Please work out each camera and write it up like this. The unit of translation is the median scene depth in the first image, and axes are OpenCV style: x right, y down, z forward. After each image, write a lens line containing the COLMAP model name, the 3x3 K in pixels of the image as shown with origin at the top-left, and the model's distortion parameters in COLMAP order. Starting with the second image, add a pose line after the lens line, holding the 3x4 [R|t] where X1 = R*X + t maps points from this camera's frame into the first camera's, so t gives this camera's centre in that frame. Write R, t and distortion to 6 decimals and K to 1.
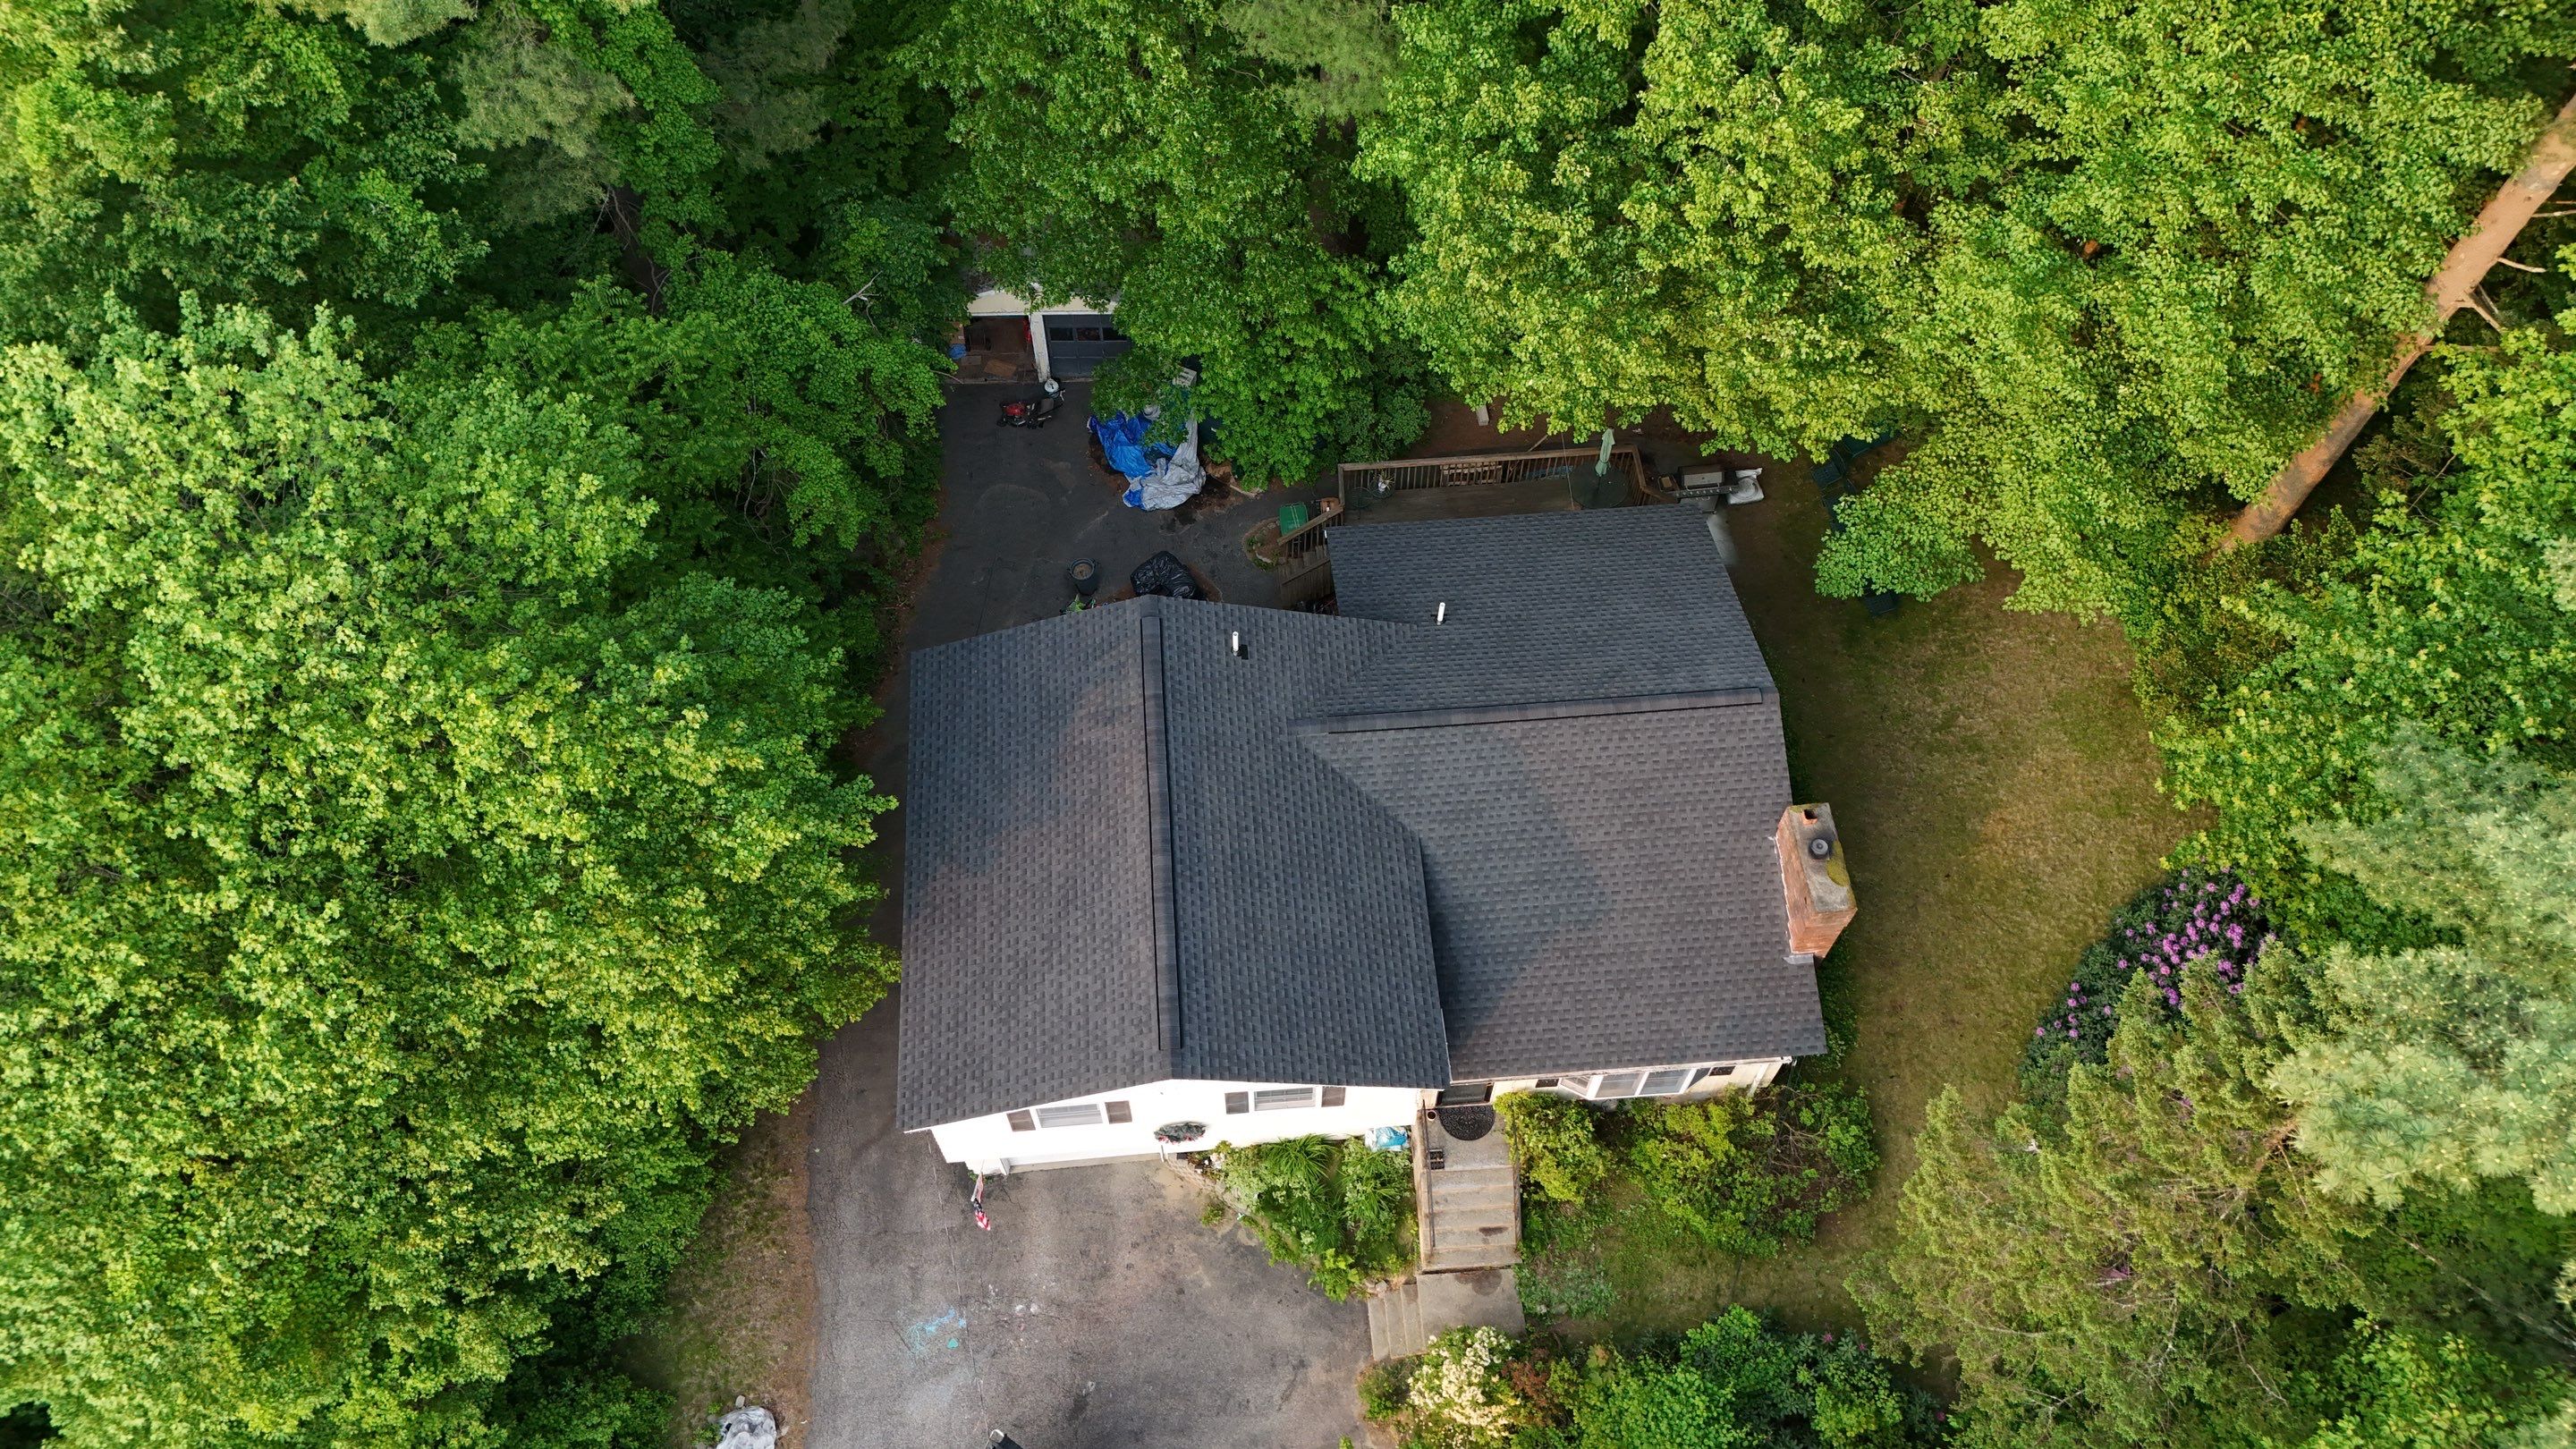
lens RADIAL K [[1876.4, 0, 1288.0], [0, 1876.4, 724.5], [0, 0, 1]] dist [0.106442, -0.121998]
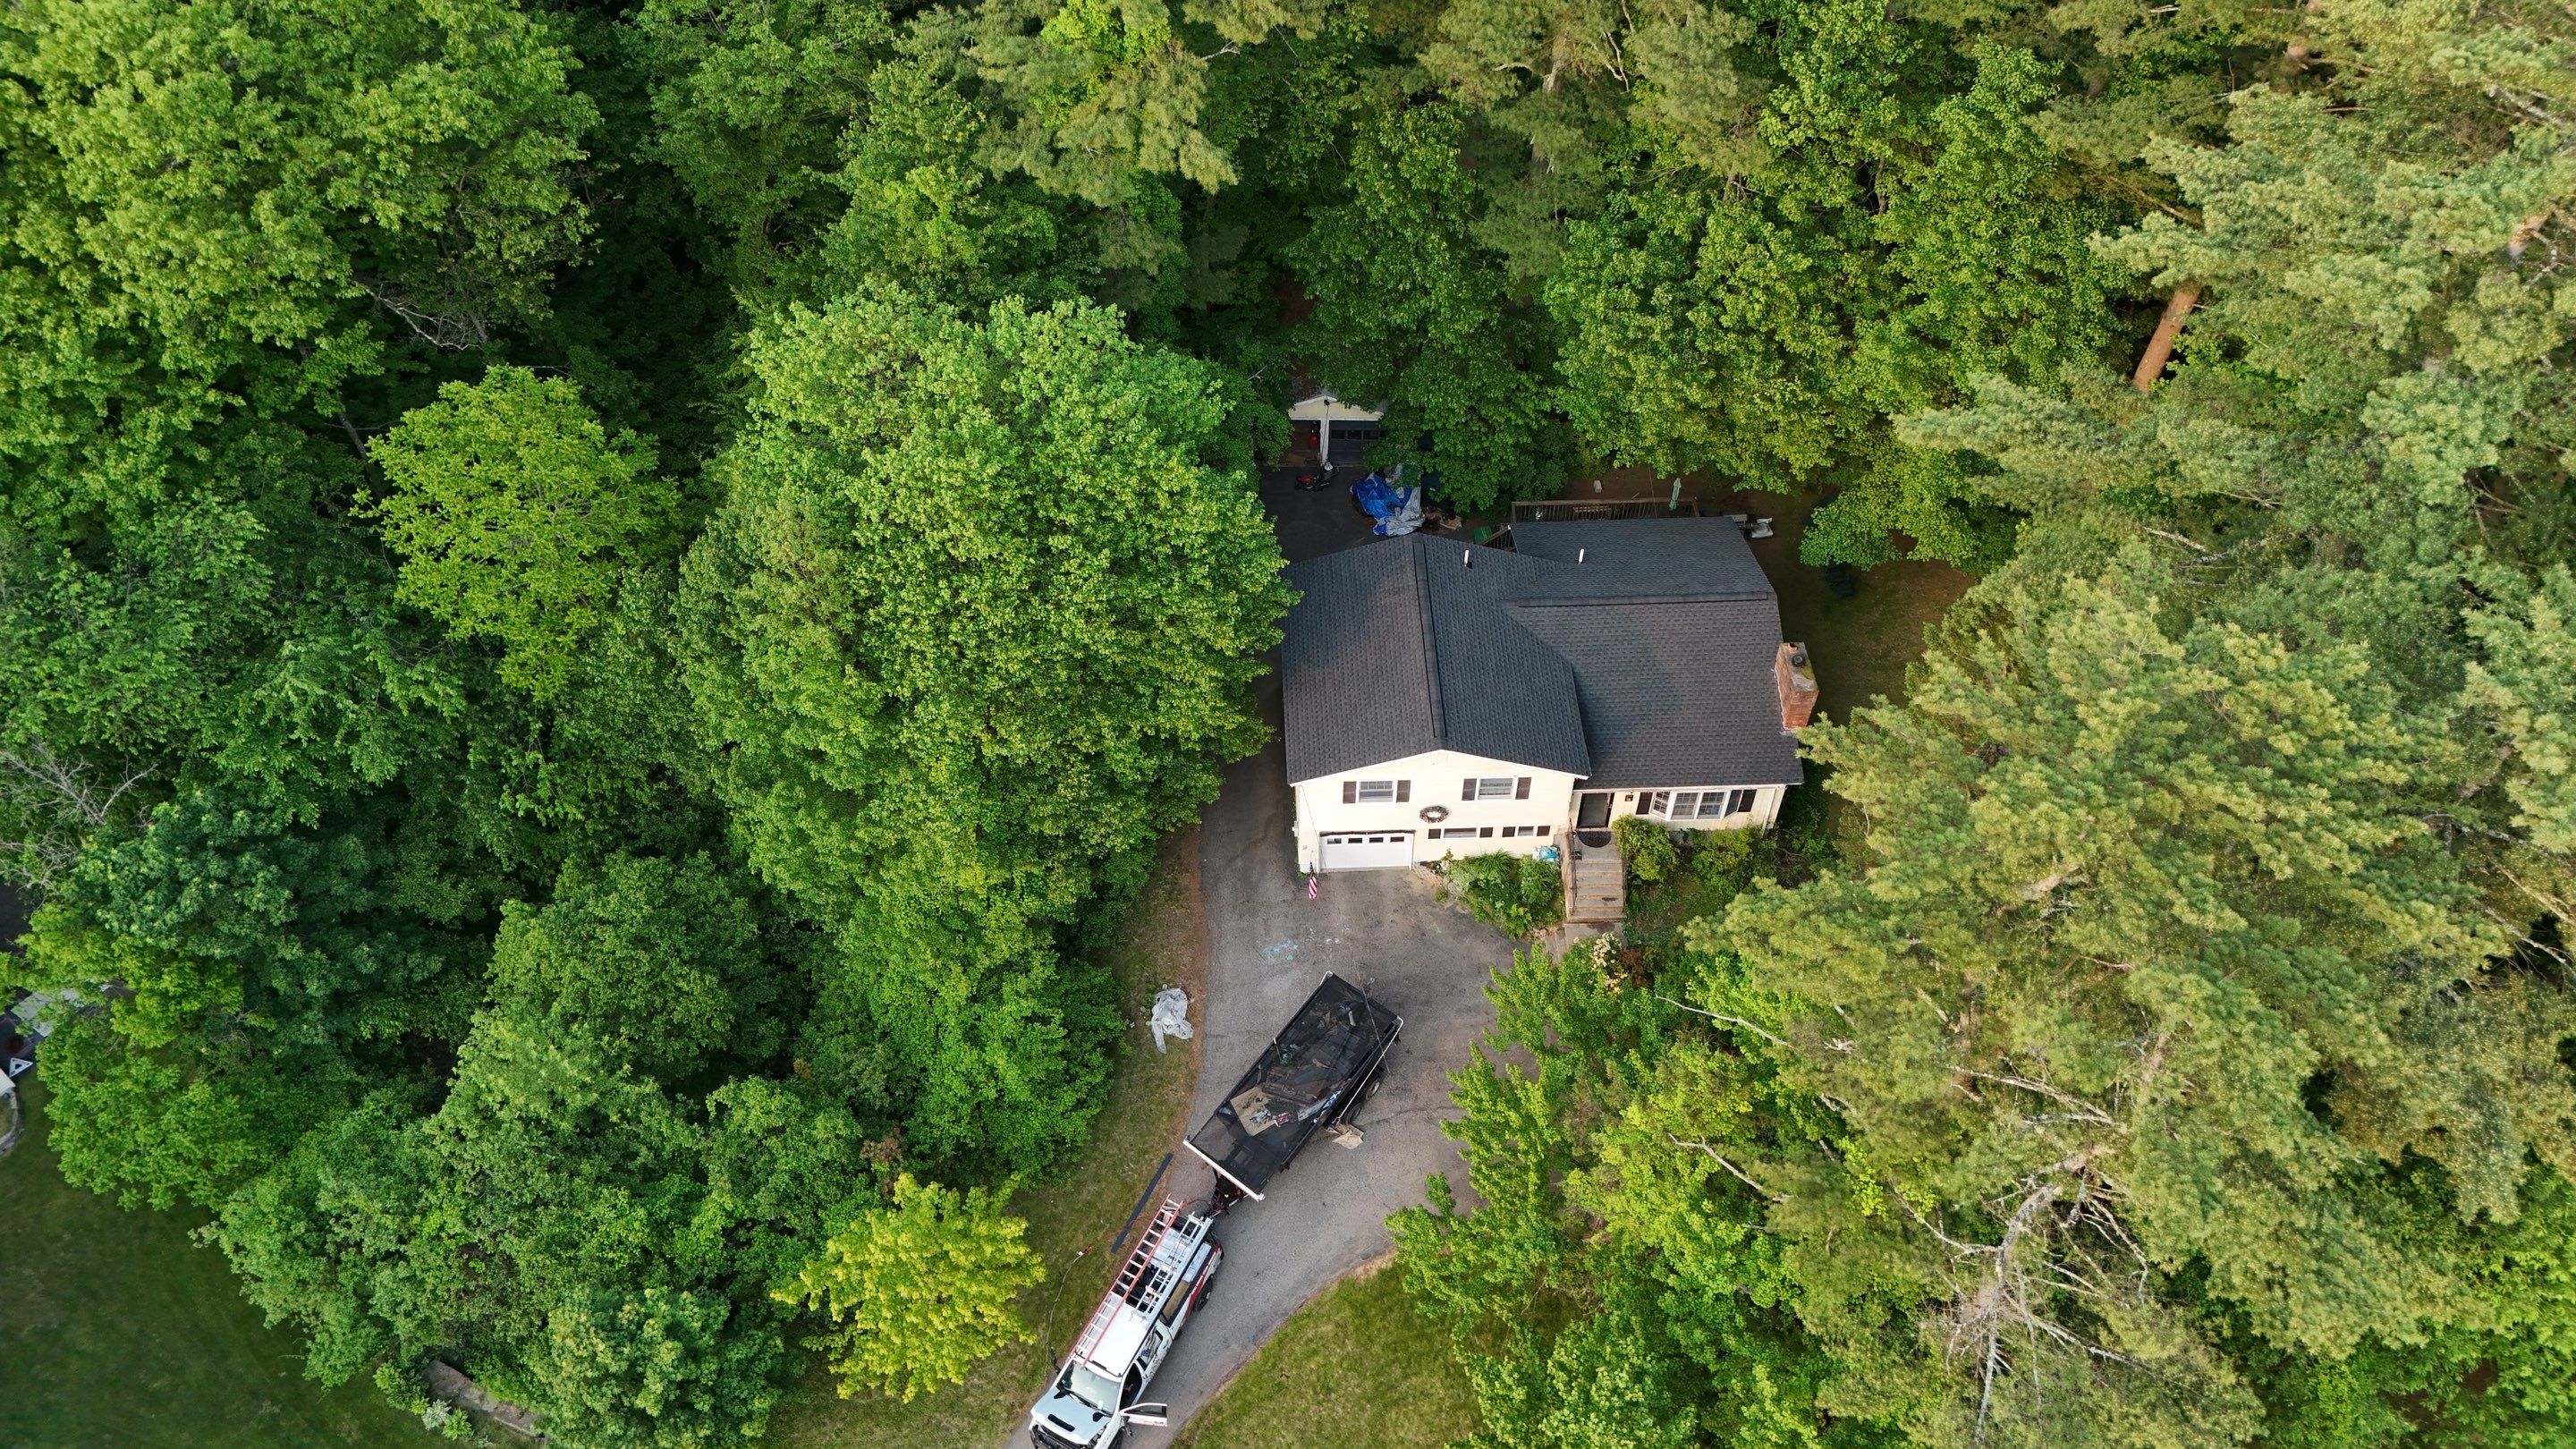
lens RADIAL K [[1876.4, 0, 1288.0], [0, 1876.4, 724.5], [0, 0, 1]] dist [0.106442, -0.121998]
pose [[0.999033, 0.033333, -0.028666, -0.142208], [-0.038056, 0.982142, -0.184250, 0.449506], [0.022013, 0.185163, 0.982461, -0.724859]]
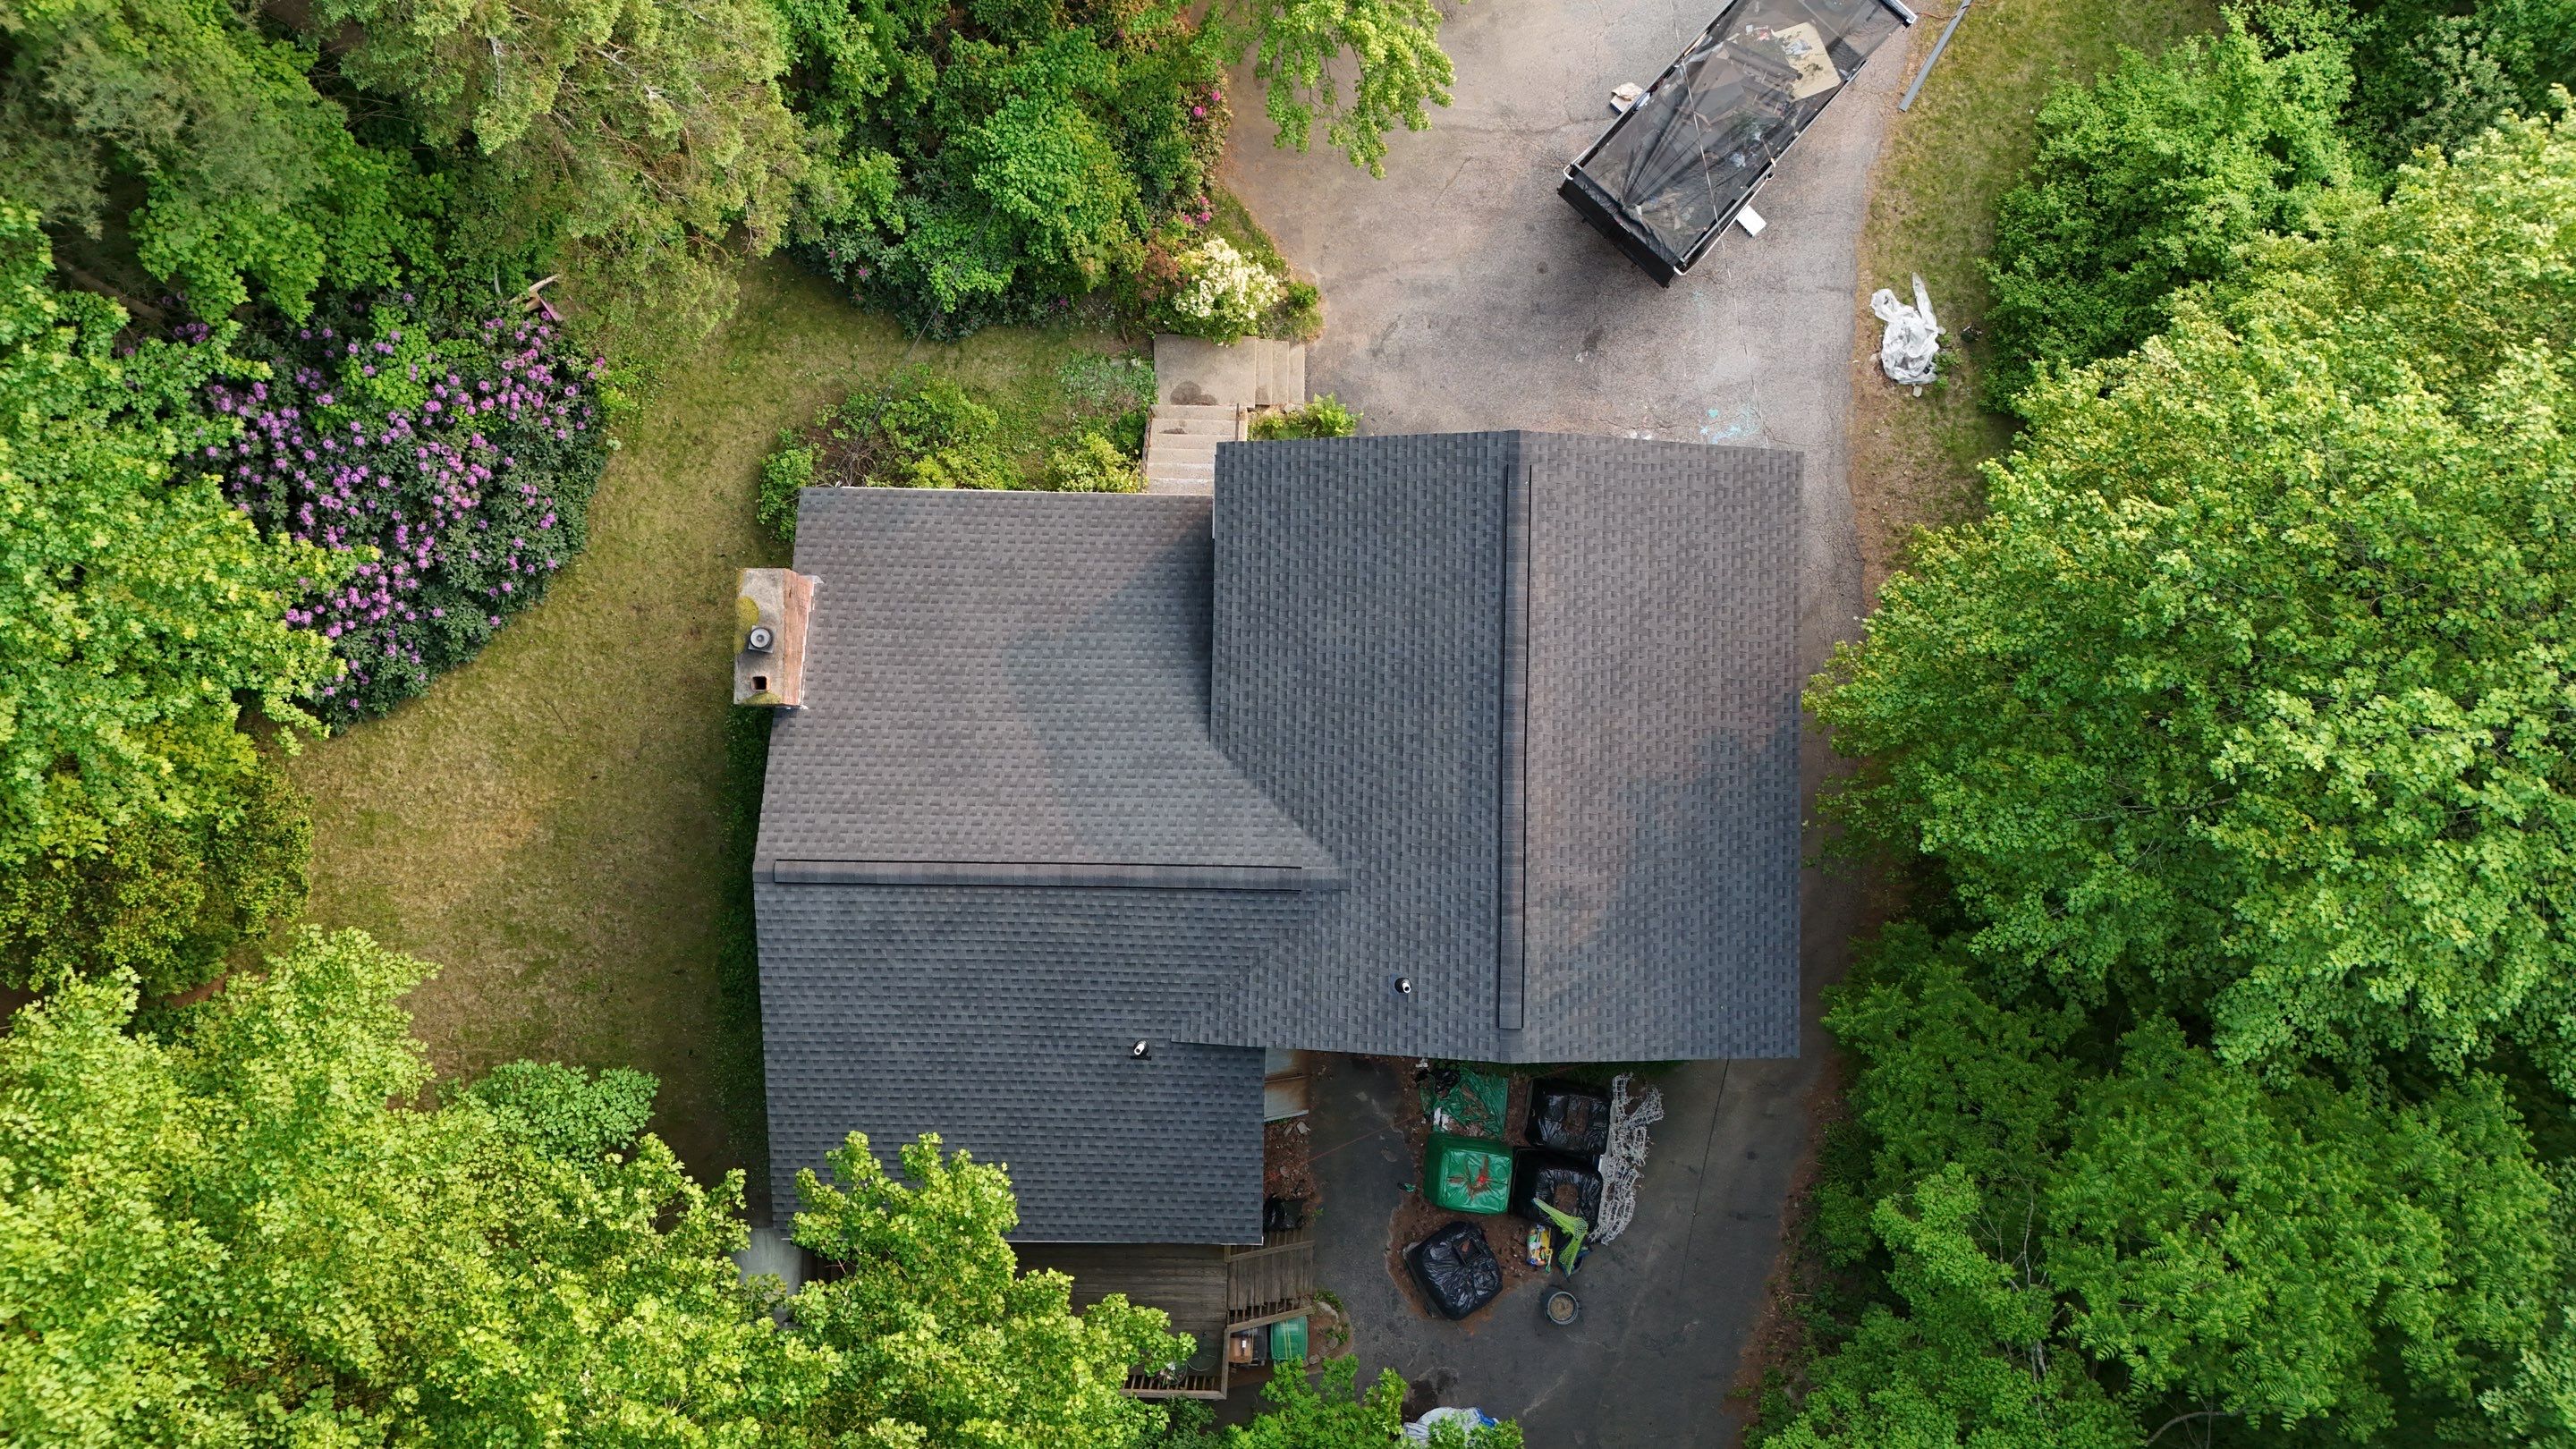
lens RADIAL K [[1876.4, 0, 1288.0], [0, 1876.4, 724.5], [0, 0, 1]] dist [0.106442, -0.121998]
pose [[-0.995127, -0.098544, 0.003448, 0.031202], [0.084508, -0.834328, 0.544752, -0.399451], [-0.050806, 0.542389, 0.838590, 0.264325]]
